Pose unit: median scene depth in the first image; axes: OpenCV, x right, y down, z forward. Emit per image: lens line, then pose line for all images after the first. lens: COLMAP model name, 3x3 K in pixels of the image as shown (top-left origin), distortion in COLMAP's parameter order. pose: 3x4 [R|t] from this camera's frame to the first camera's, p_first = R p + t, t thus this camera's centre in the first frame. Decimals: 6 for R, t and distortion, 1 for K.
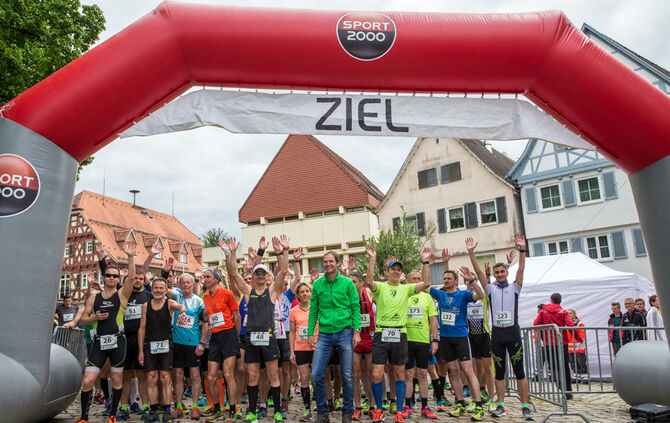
lens RADIAL K [[574.8, 0, 335.0], [0, 574.8, 211.5], [0, 0, 1]] dist [-0.044525, 0.006446]
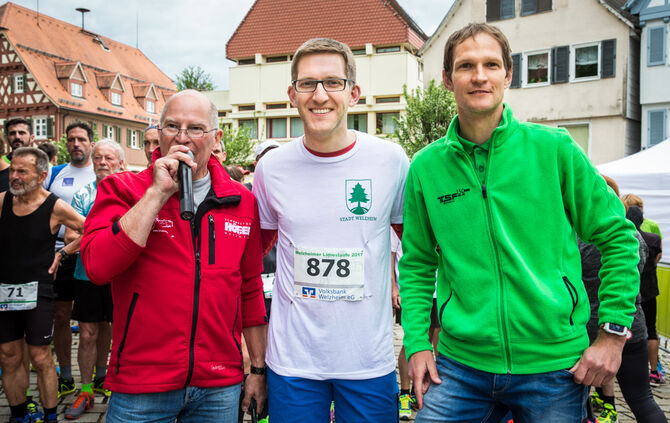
lens RADIAL K [[698.3, 0, 335.0], [0, 698.3, 211.5], [0, 0, 1]] dist [0.008342, 0.031212]
pose [[0.998439, 0.055448, -0.006741, -0.017311], [-0.052730, 0.975473, 0.213712, 0.012644], [0.018426, -0.213023, 0.976874, 0.133653]]
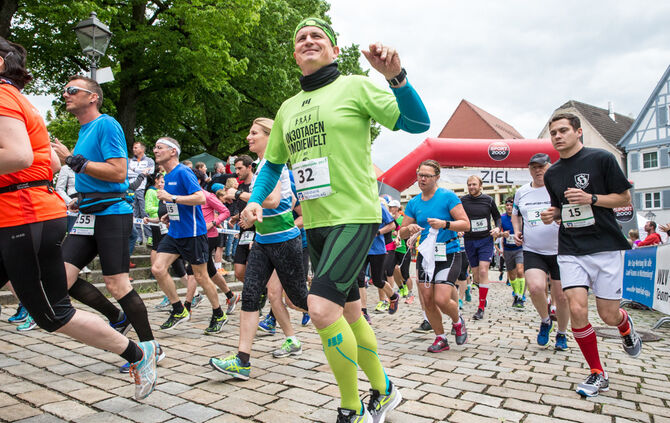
lens RADIAL K [[460.6, 0, 353.9], [0, 460.6, 210.1], [0, 0, 1]] dist [-0.003510, 0.057981]
pose [[0.959007, 0.020523, -0.282639, 0.002914], [0.018003, 0.990948, 0.133037, -0.061822], [0.282810, -0.132672, 0.949956, -0.277759]]
